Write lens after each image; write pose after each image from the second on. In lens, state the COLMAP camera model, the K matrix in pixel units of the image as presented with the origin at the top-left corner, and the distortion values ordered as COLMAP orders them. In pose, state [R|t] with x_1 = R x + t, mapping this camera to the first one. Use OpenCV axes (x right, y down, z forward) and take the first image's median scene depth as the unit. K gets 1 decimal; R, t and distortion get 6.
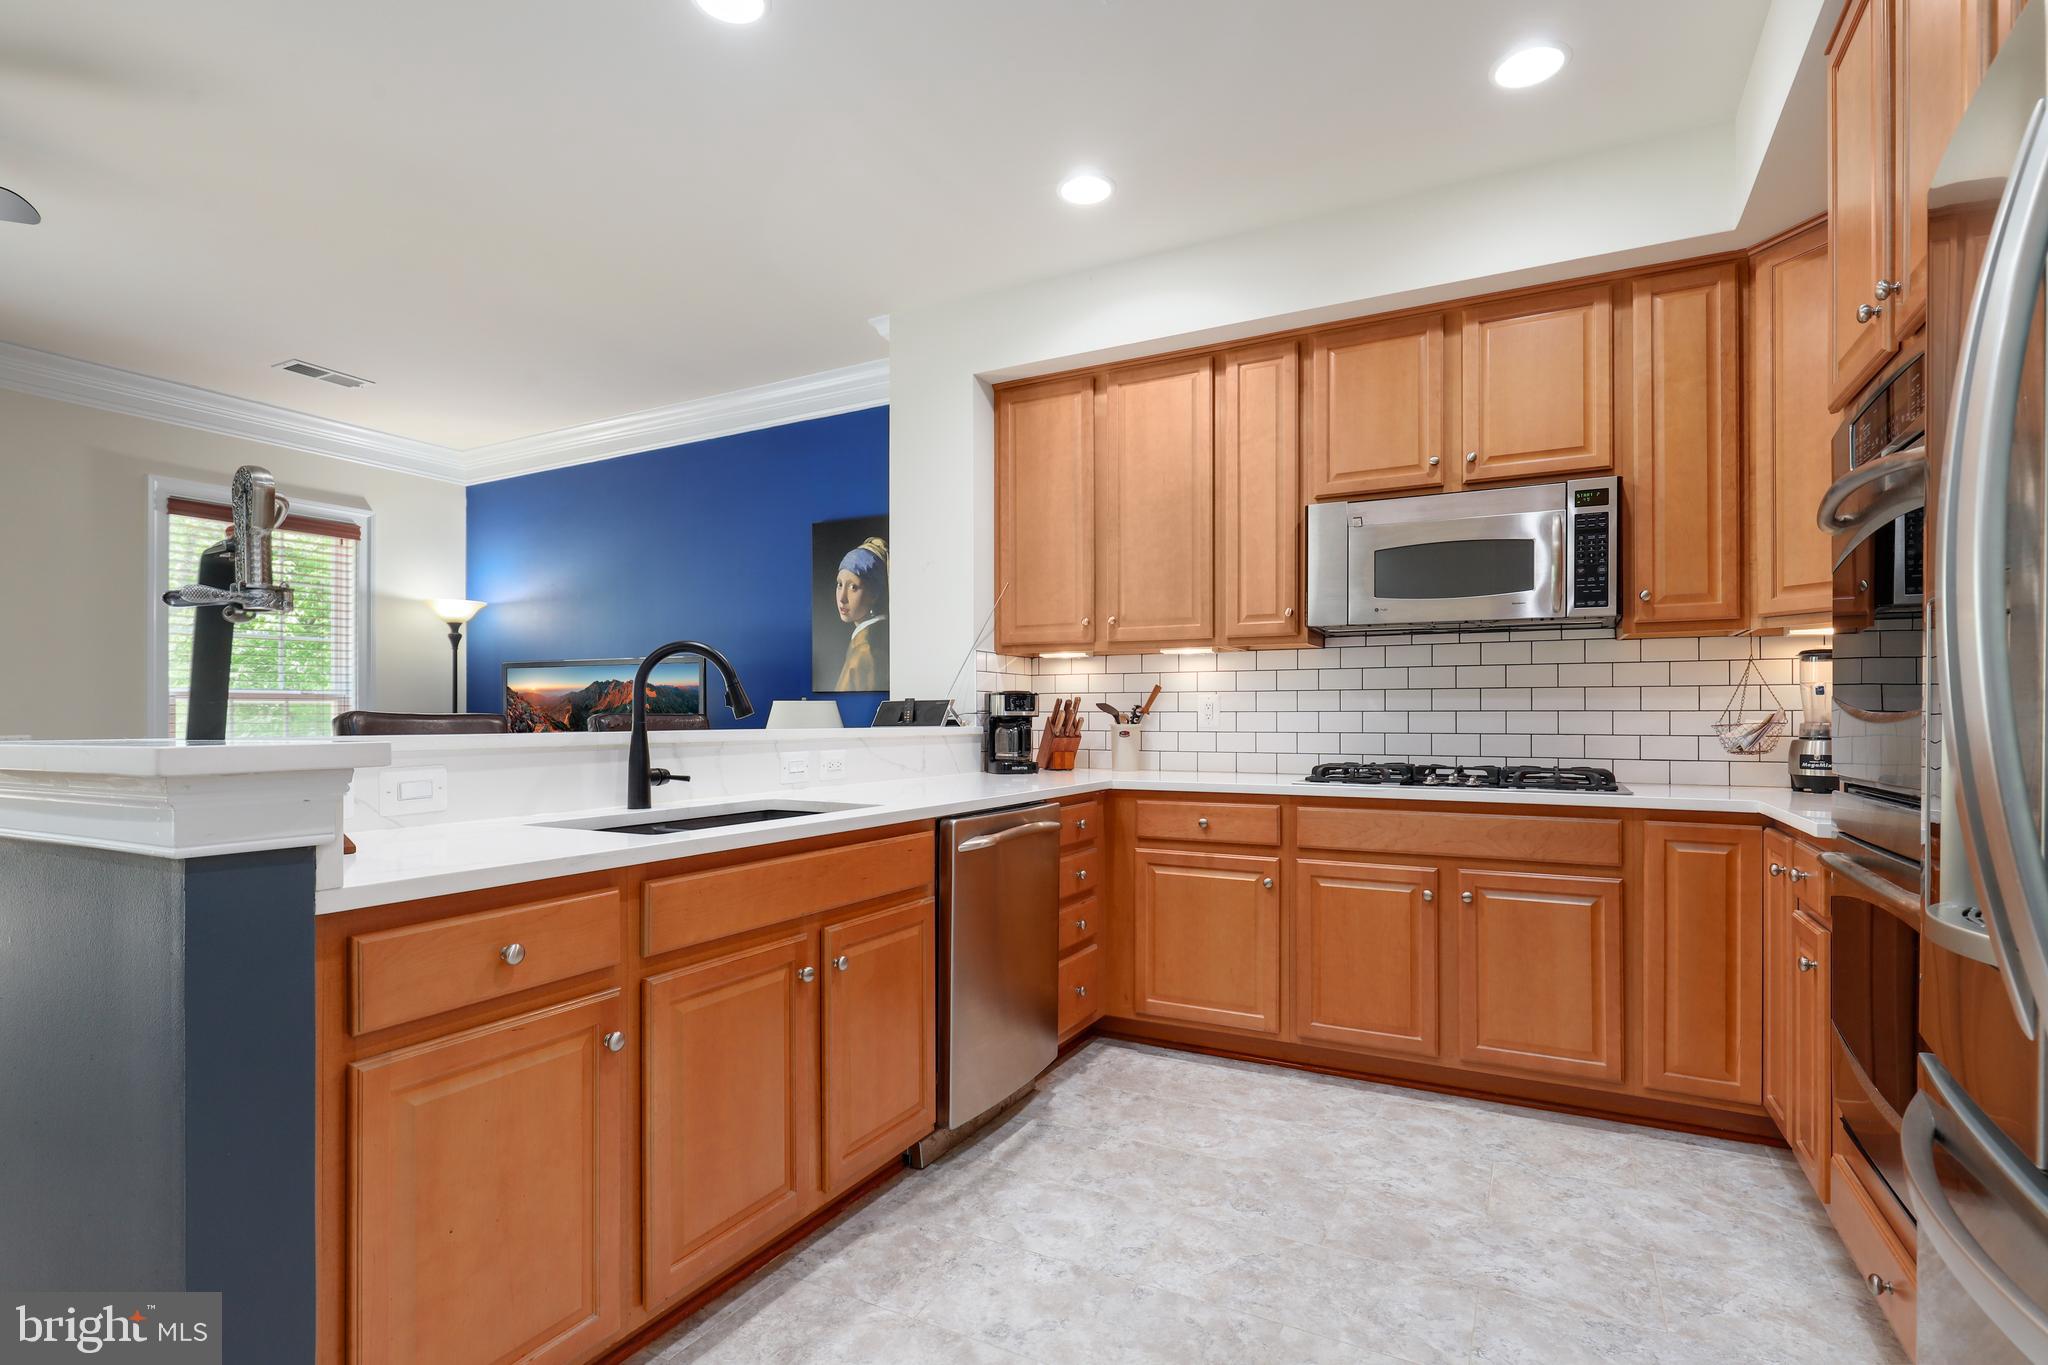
lens RADIAL K [[986.8, 0, 1013.4], [0, 986.8, 712.9], [0, 0, 1]] dist [-0.000667, -0.000187]
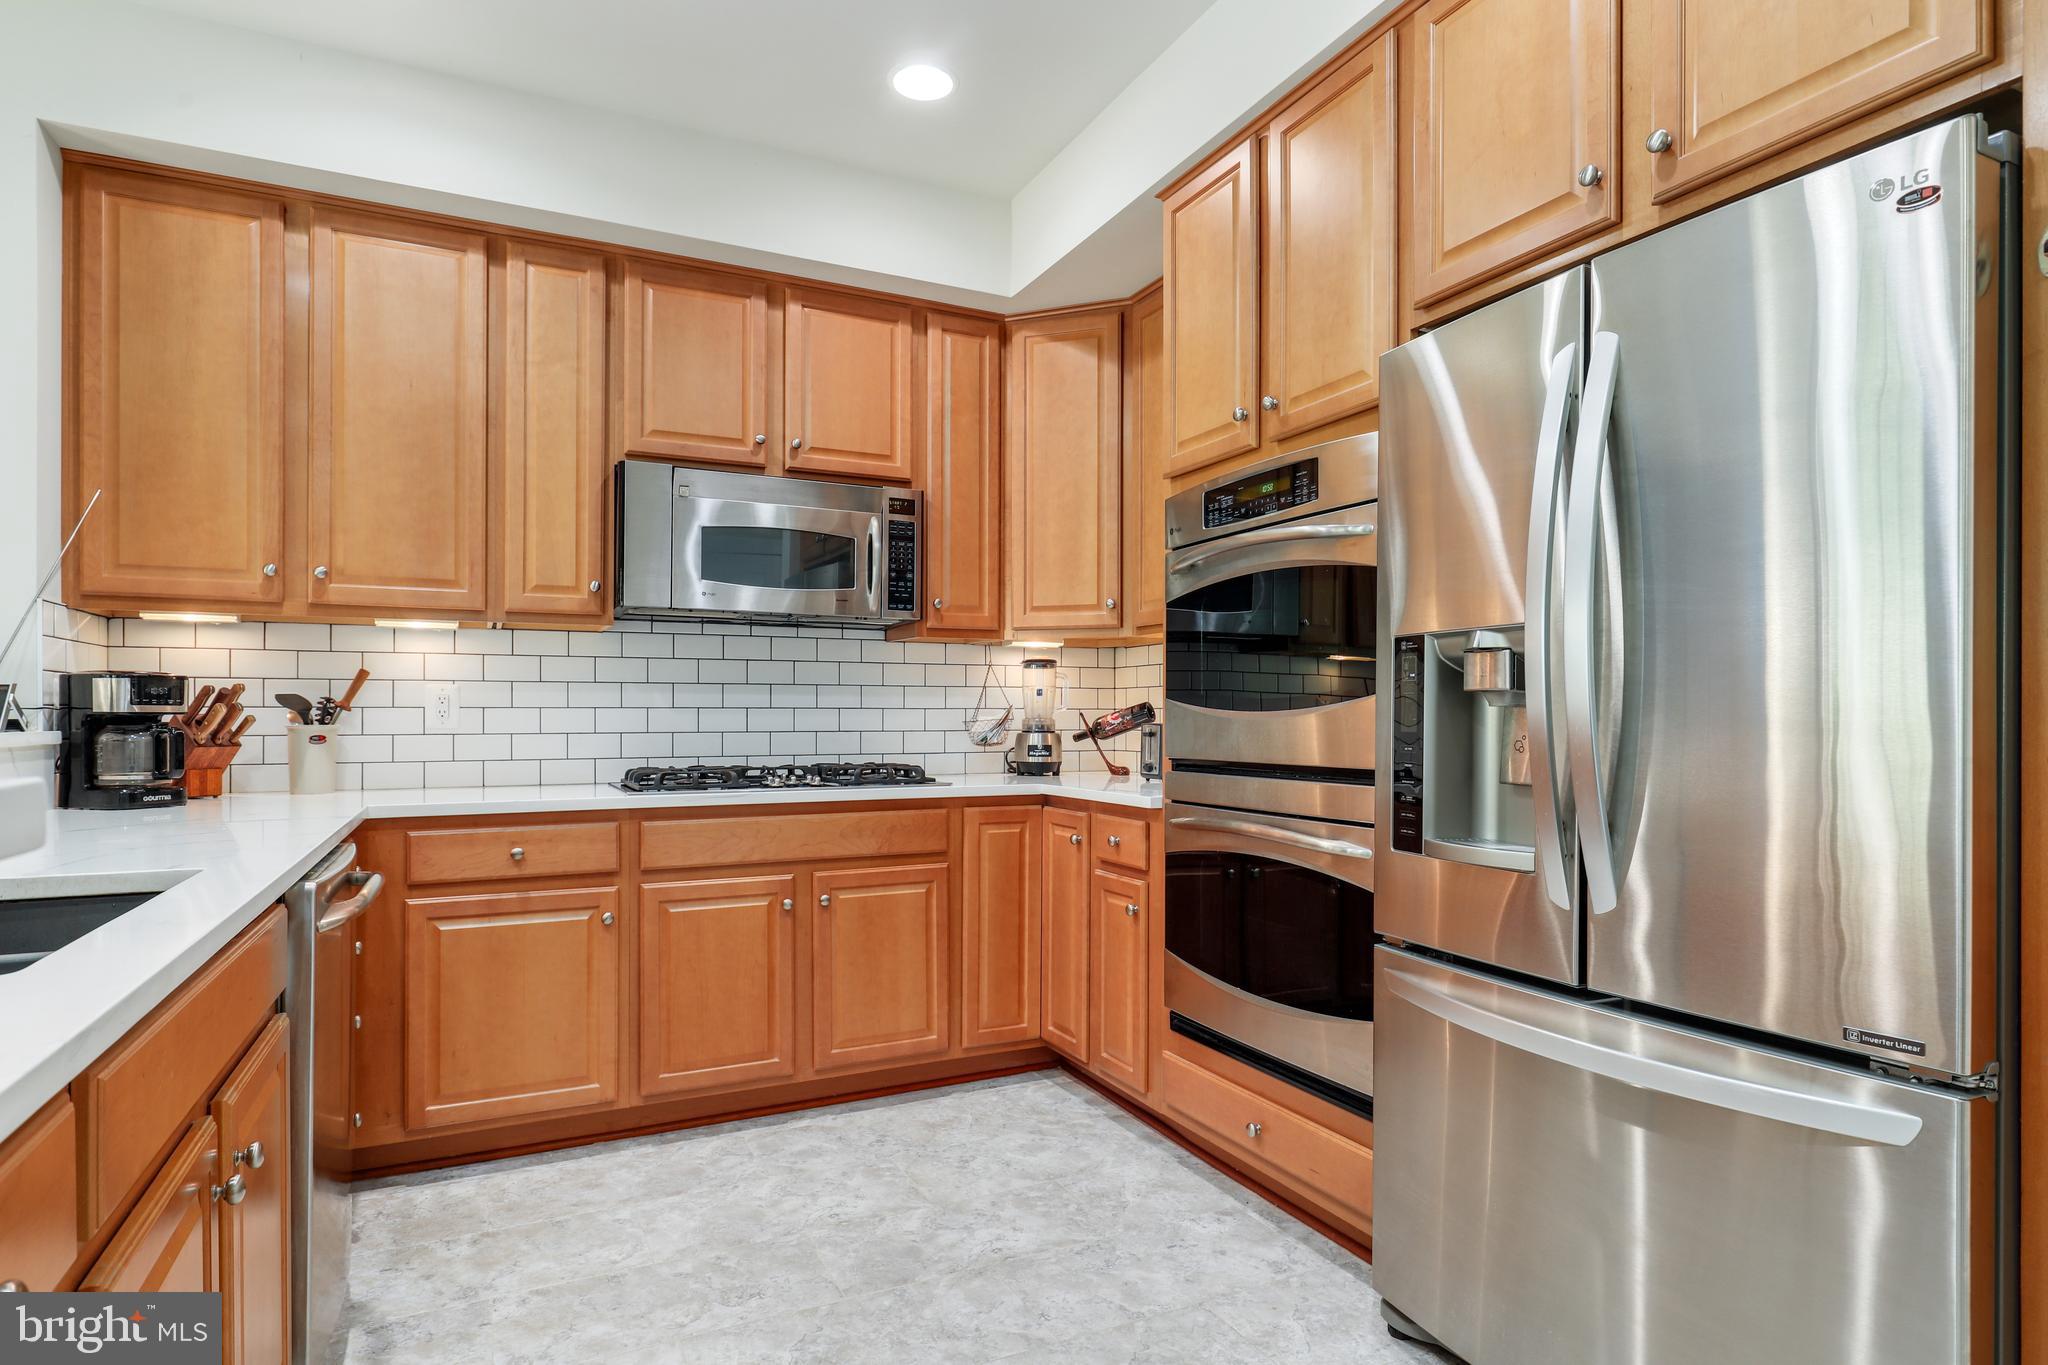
lens RADIAL K [[1115.7, 0, 1022.6], [0, 1115.7, 717.0], [0, 0, 1]] dist [-0.002690, -0.000599]
pose [[0.578672, -0.002311, 0.815557, -0.288455], [-0.002778, 0.999985, 0.004805, 0.000807], [-0.815556, -0.005047, 0.578656, 0.187752]]
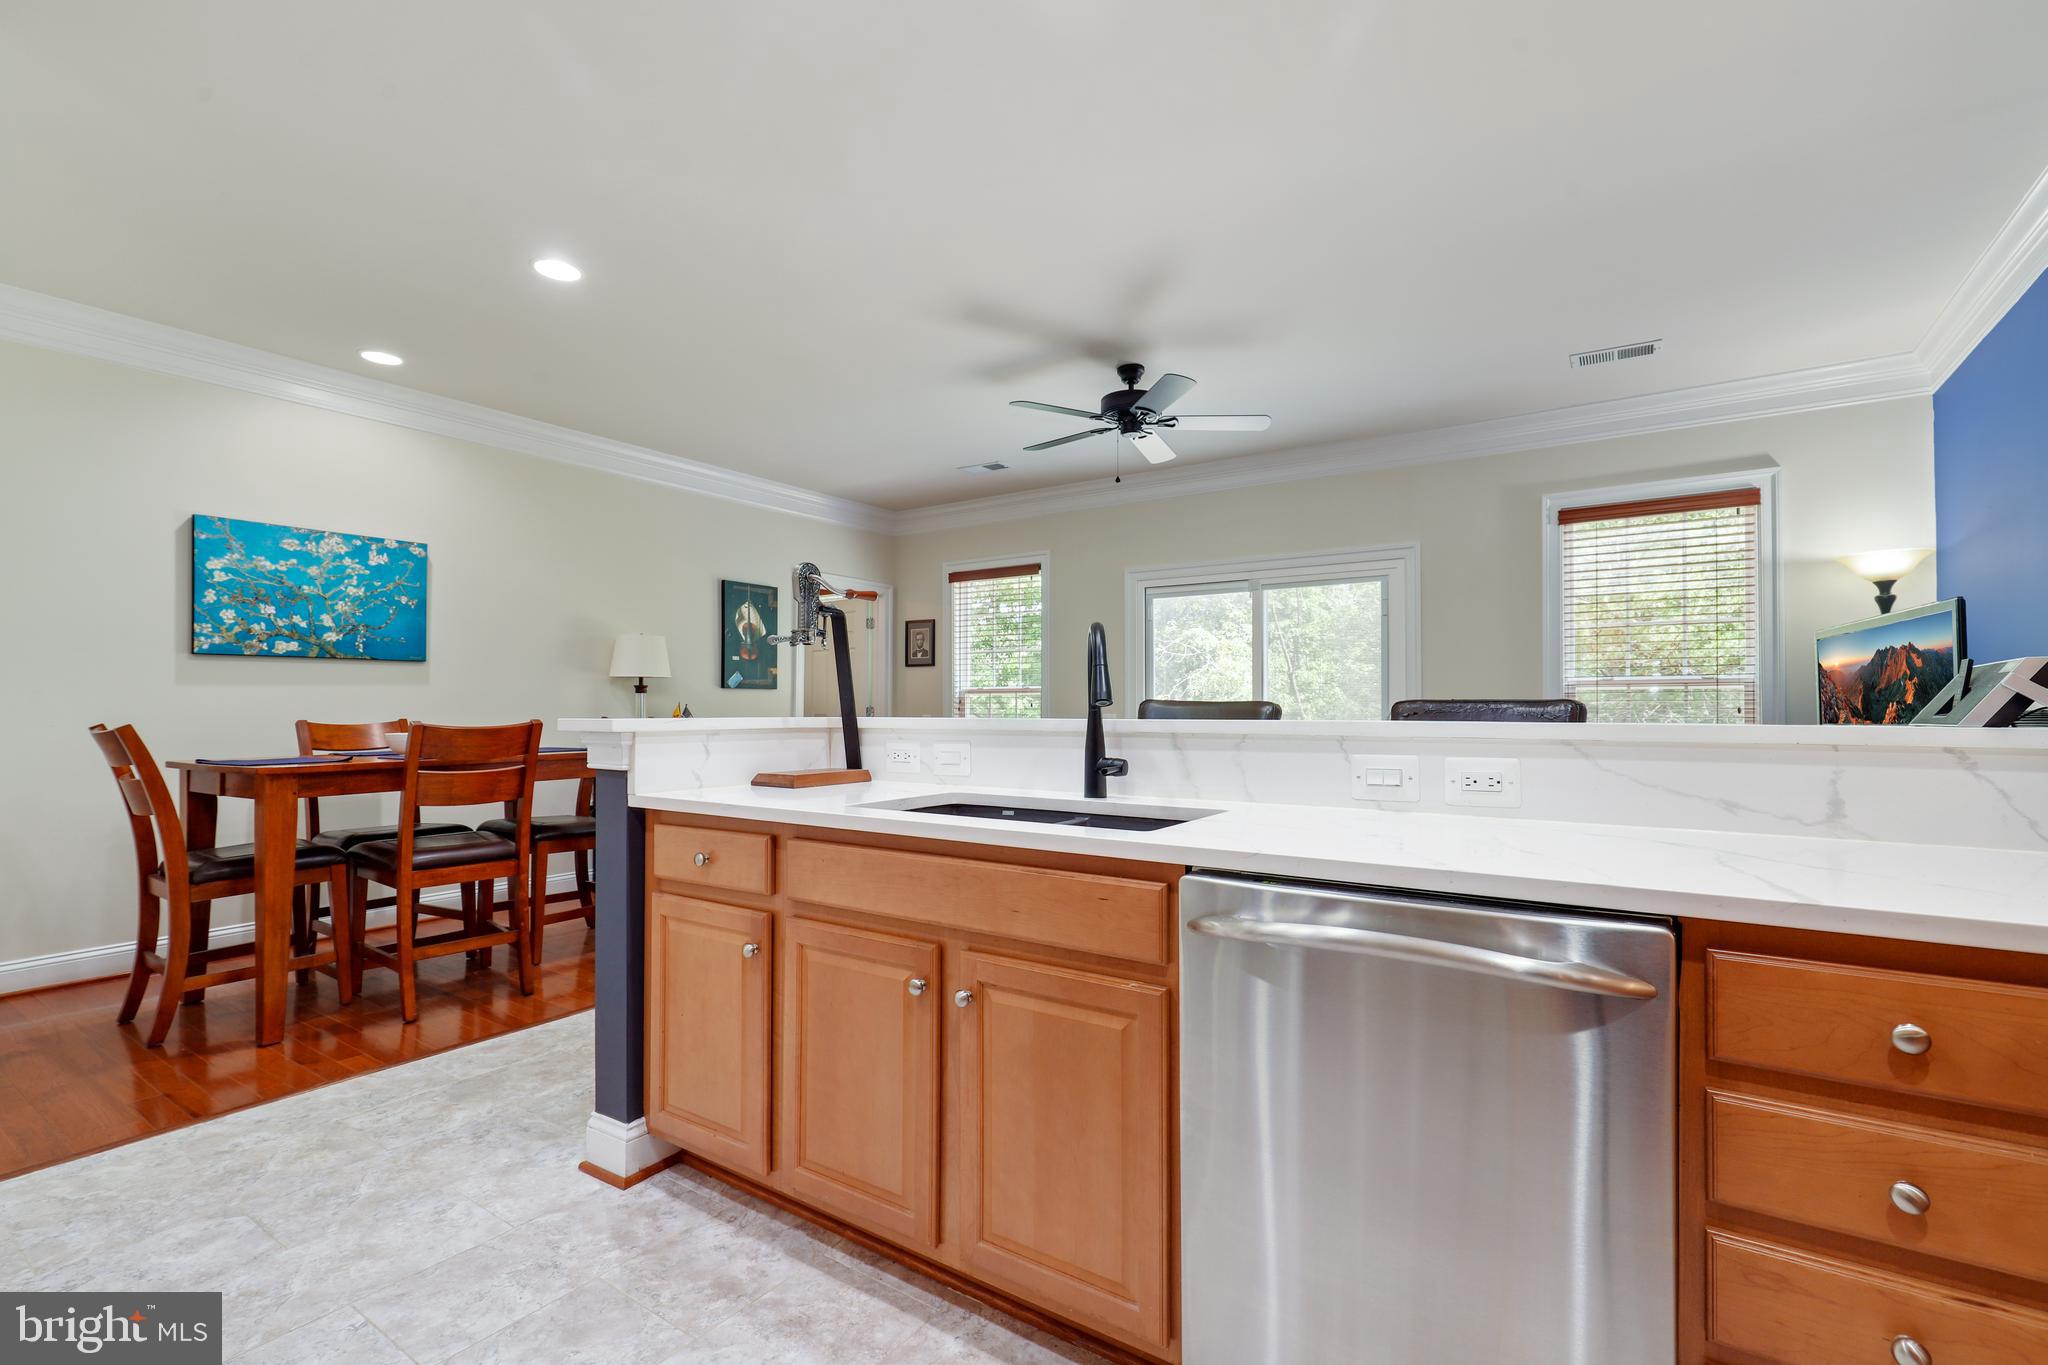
lens RADIAL K [[915.7, 0, 1023.5], [0, 915.7, 699.2], [0, 0, 1]] dist [0.002151, 0.000276]
pose [[-0.095530, -0.003130, -0.995422, 0.386251], [0.004219, 0.999985, -0.003549, 0.001341], [0.995418, -0.004538, -0.095515, 0.728744]]
